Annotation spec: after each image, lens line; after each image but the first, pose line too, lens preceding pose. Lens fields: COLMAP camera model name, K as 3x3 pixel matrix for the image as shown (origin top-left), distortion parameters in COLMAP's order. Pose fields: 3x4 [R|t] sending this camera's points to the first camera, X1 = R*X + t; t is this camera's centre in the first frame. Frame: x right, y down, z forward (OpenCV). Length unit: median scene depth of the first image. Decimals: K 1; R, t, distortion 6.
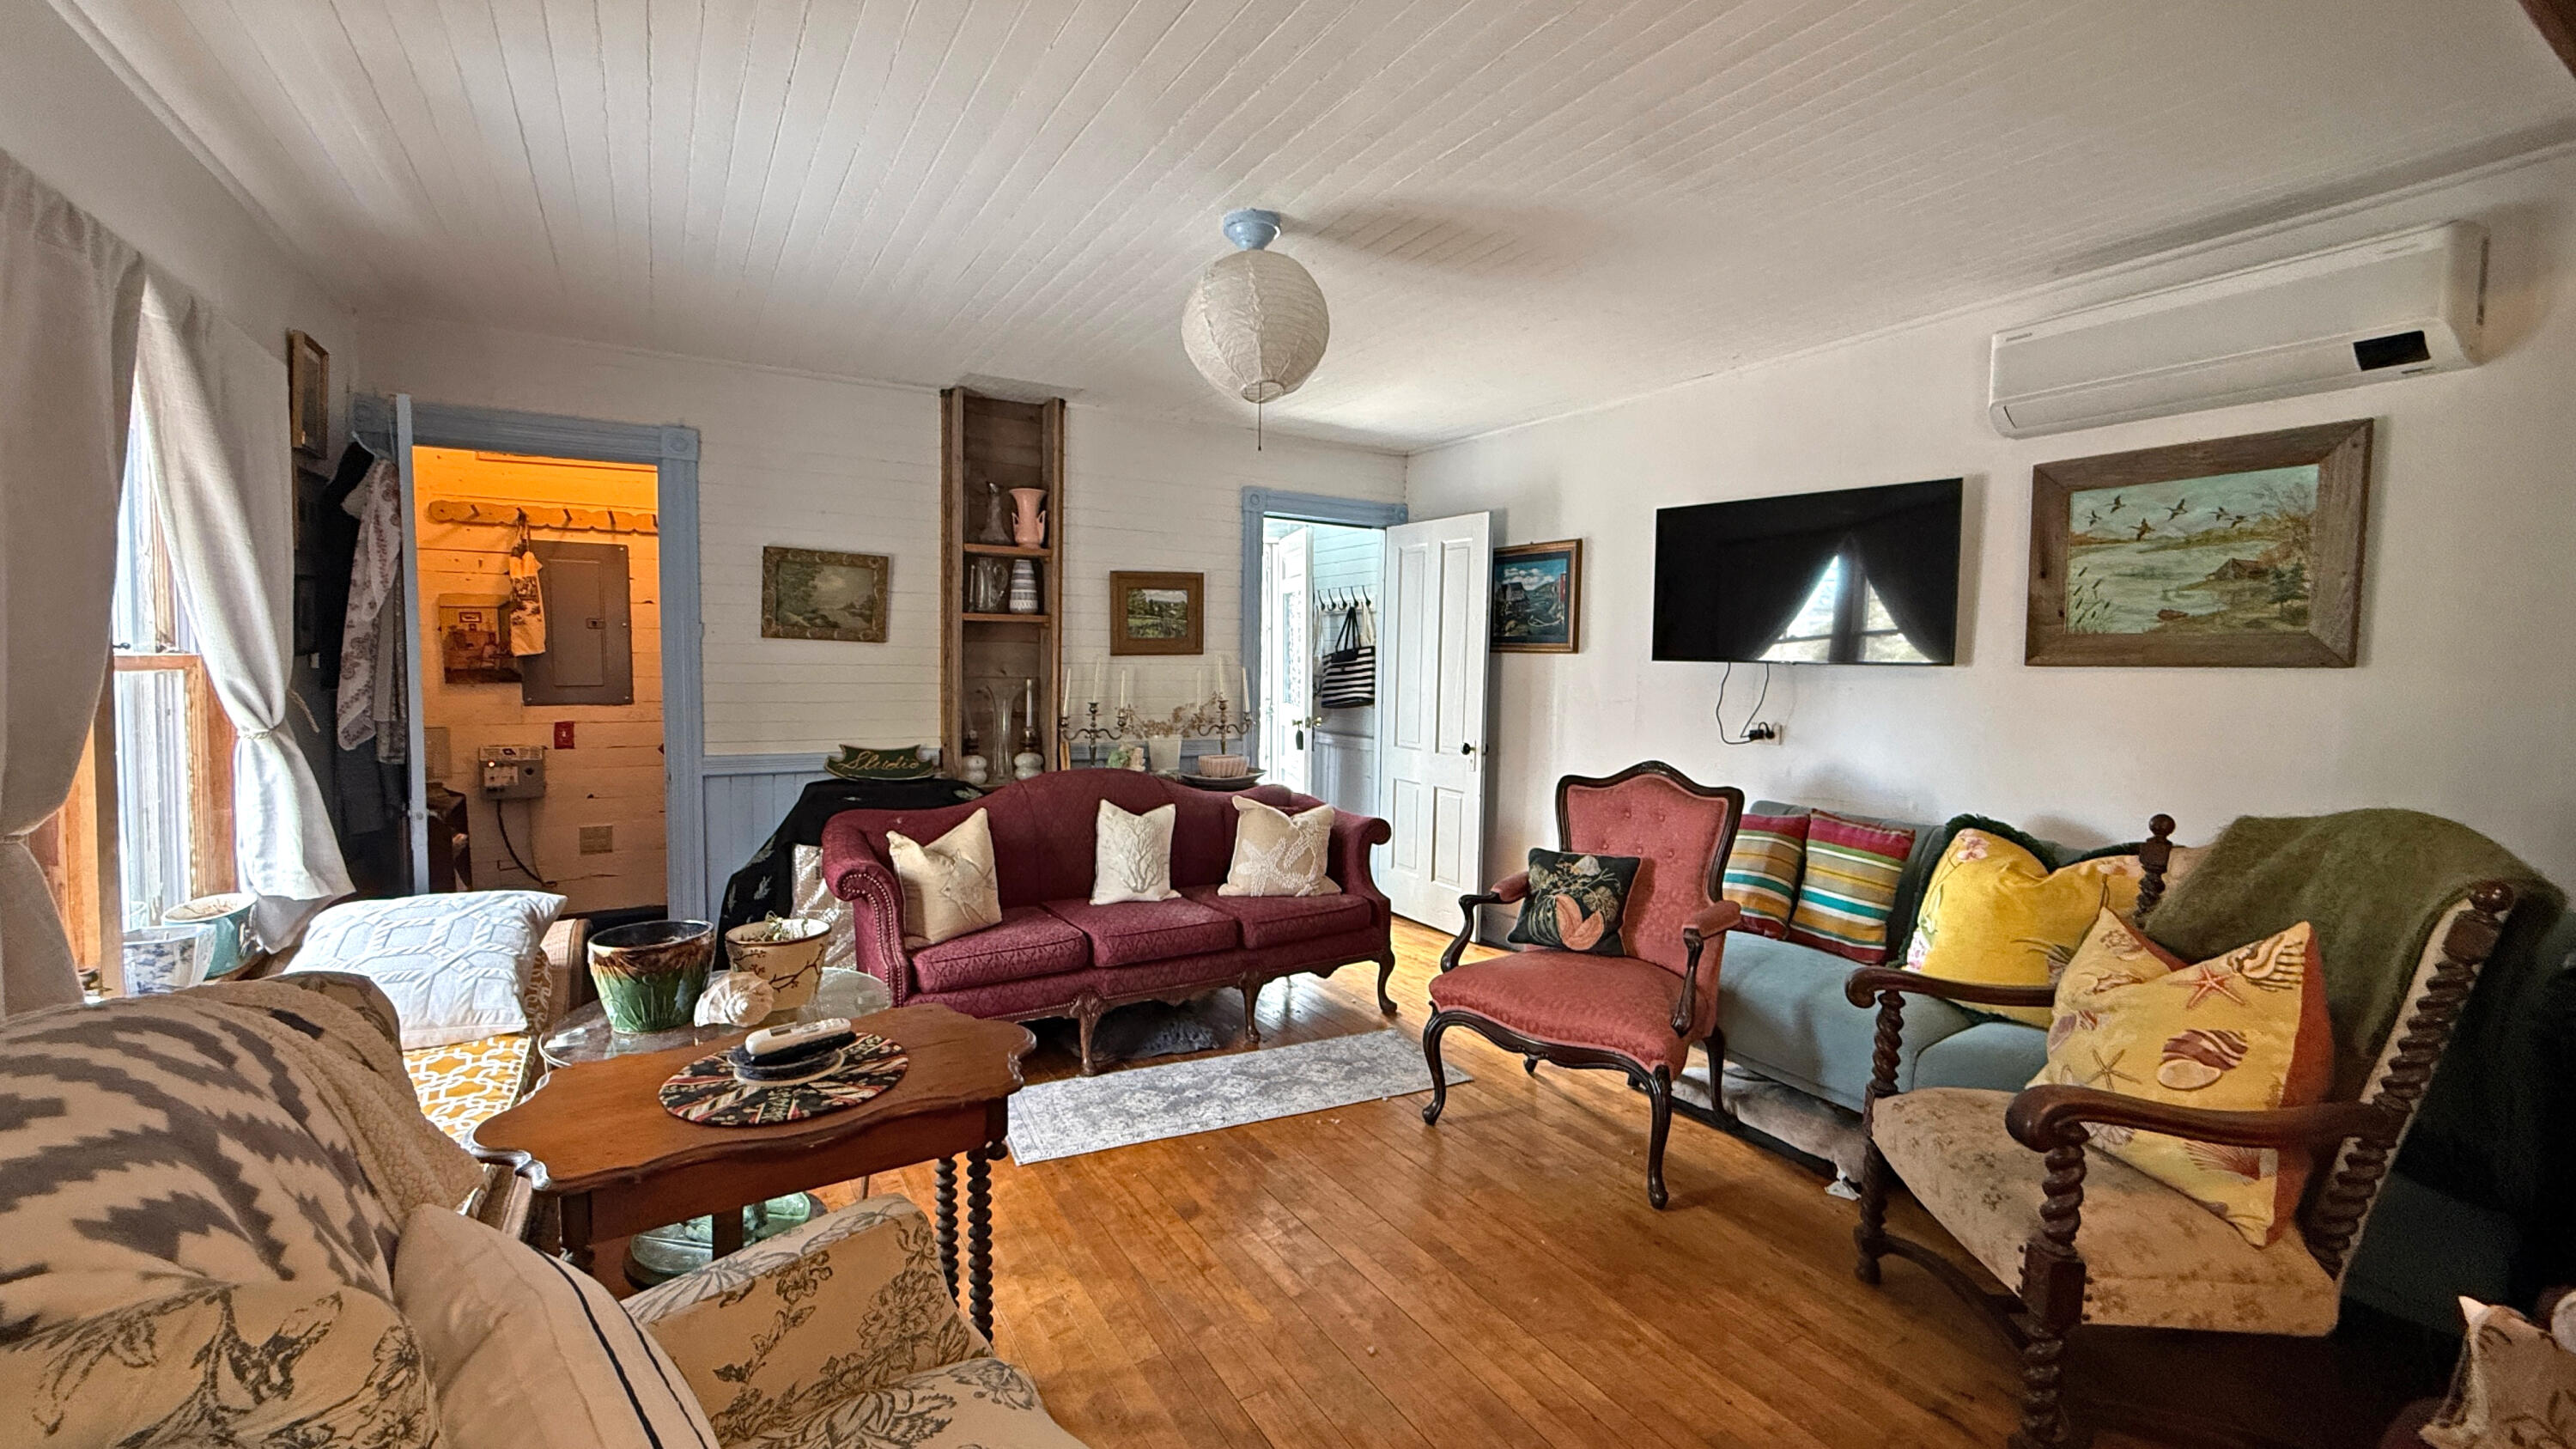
lens RADIAL K [[1017.8, 0, 1286.9], [0, 1017.8, 715.0], [0, 0, 1]] dist [-0.000356, 0.000002]
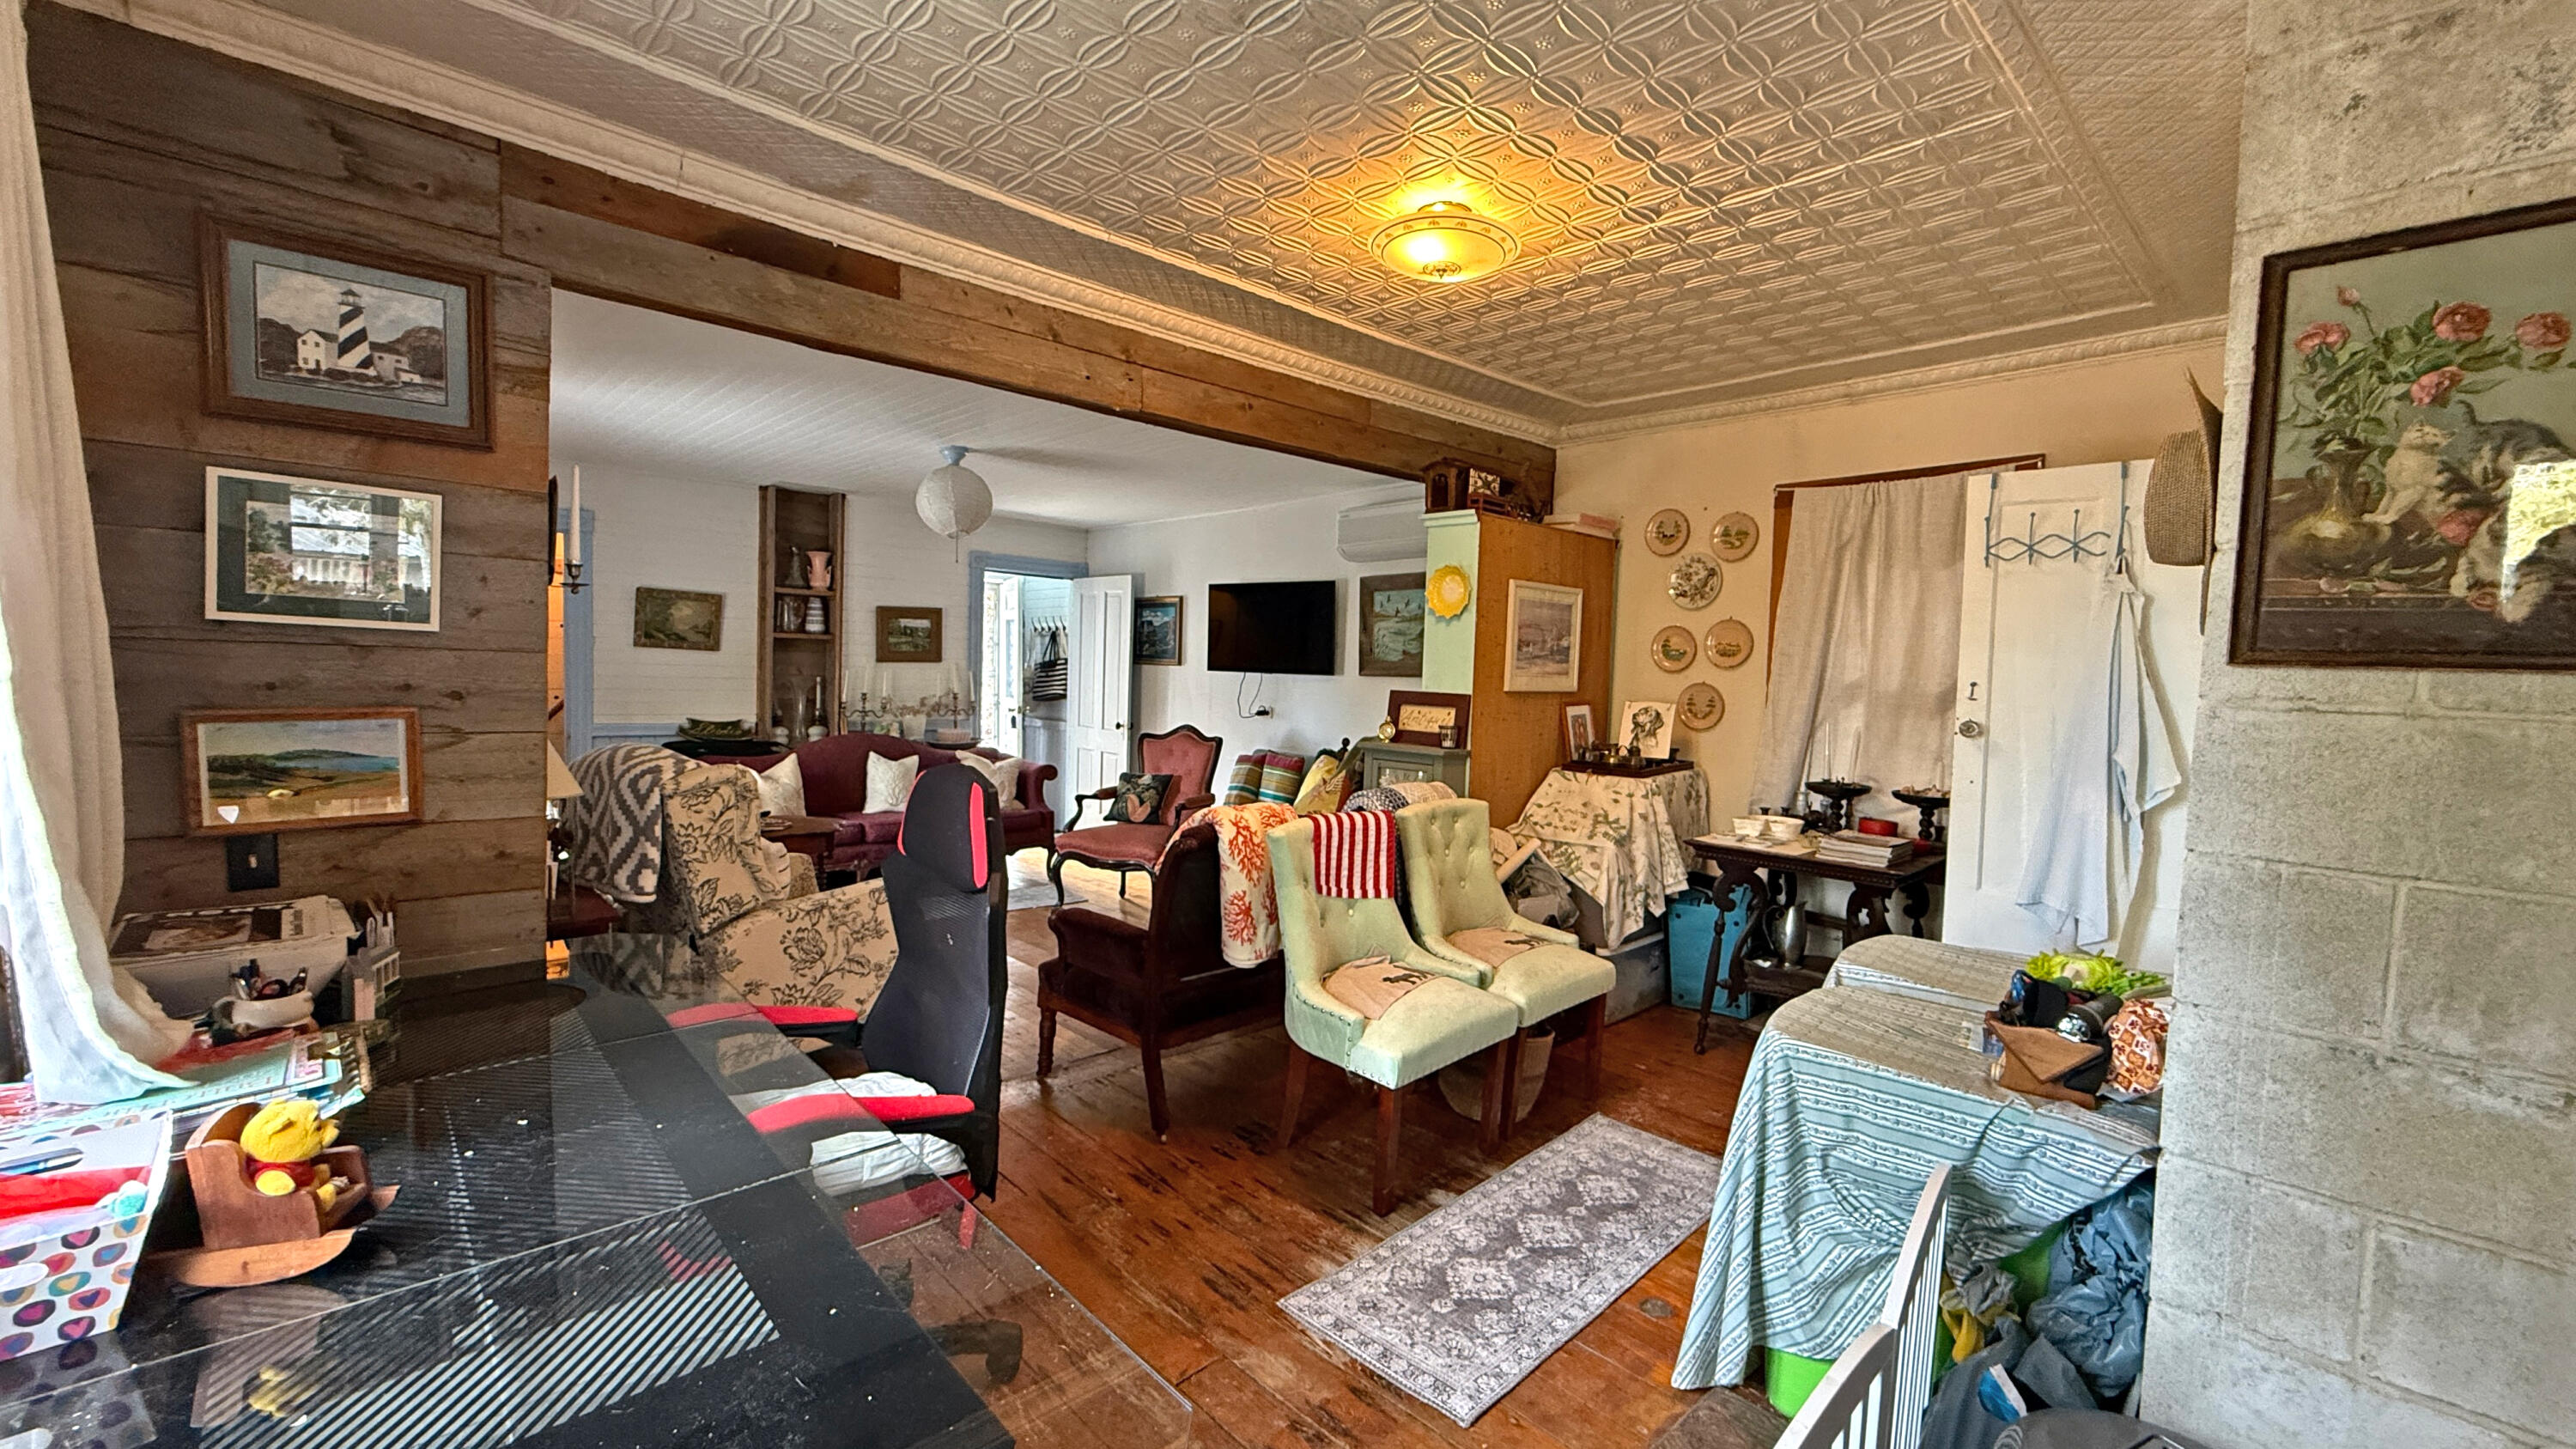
lens RADIAL K [[1017.8, 0, 1282.2], [0, 1017.8, 719.9], [0, 0, 1]] dist [-0.000356, 0.000002]
pose [[0.977835, 0.005445, 0.209308, 0.104351], [-0.004715, 0.999981, -0.003987, 0.031781], [-0.209326, 0.002912, 0.977842, -0.627676]]
